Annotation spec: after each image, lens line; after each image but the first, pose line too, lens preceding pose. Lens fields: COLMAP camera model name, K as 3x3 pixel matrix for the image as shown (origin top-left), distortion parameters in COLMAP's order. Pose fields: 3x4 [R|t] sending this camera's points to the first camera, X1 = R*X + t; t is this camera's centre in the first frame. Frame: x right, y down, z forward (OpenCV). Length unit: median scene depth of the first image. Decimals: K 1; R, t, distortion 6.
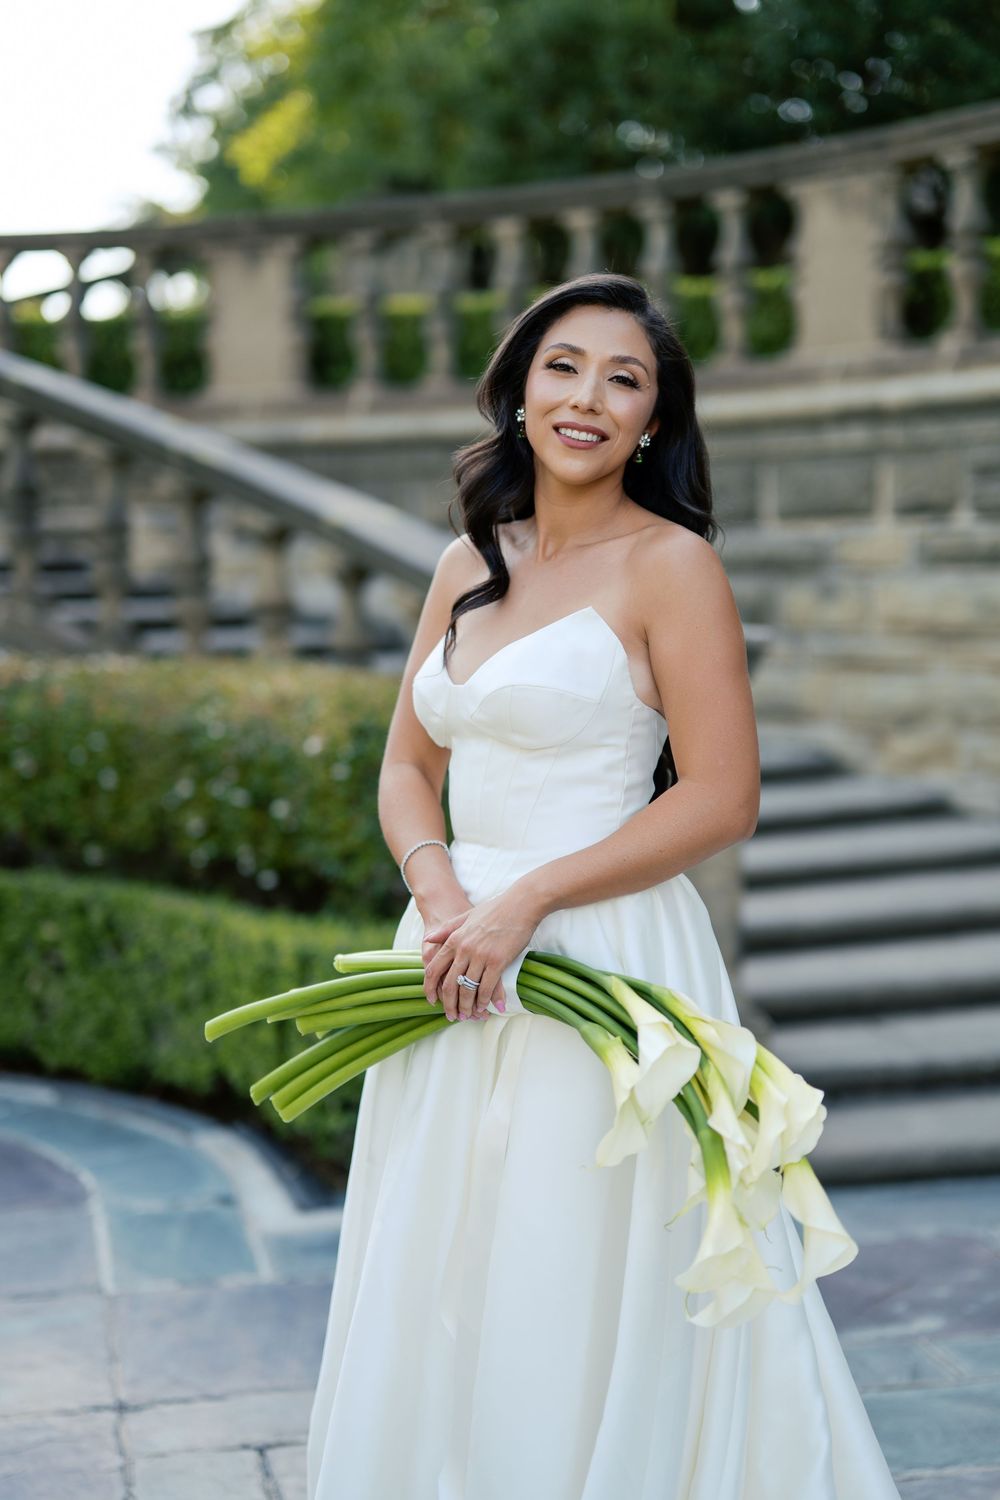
lens RADIAL K [[2089.7, 0, 500.0], [0, 2089.7, 750.0], [0, 0, 1]] dist [0.005680, 0.031143]
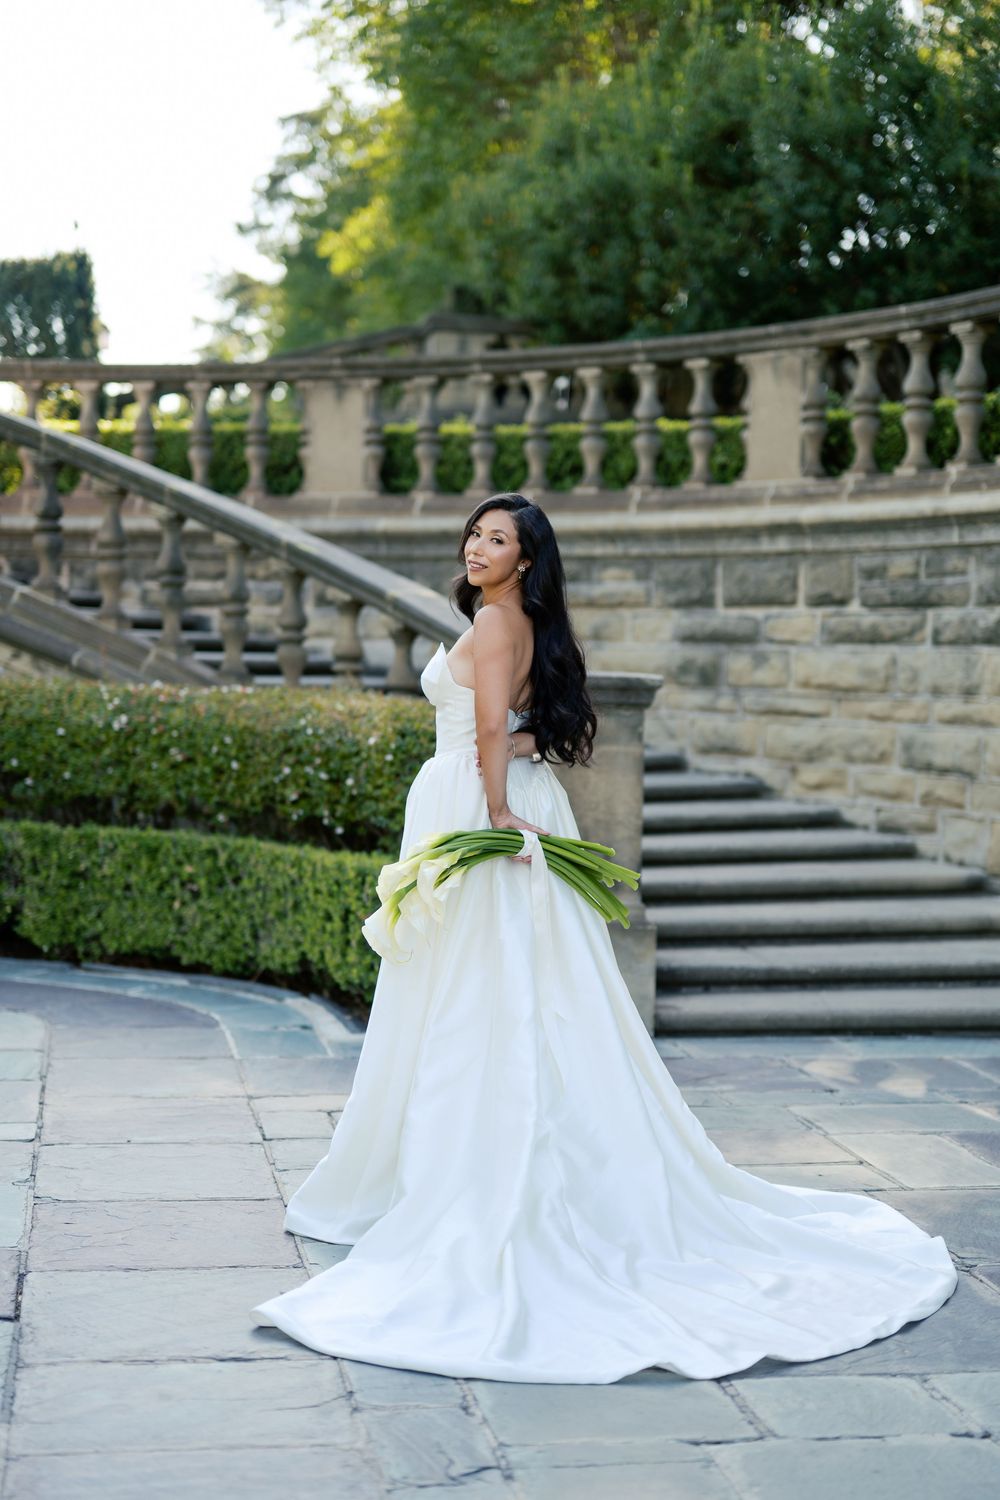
lens RADIAL K [[2089.7, 0, 500.0], [0, 2089.7, 750.0], [0, 0, 1]] dist [0.005680, 0.031143]
pose [[0.999004, 0.032851, -0.030183, 0.034811], [-0.033849, 0.998876, -0.033180, 0.034604], [0.029059, 0.034169, 0.998994, -0.362747]]
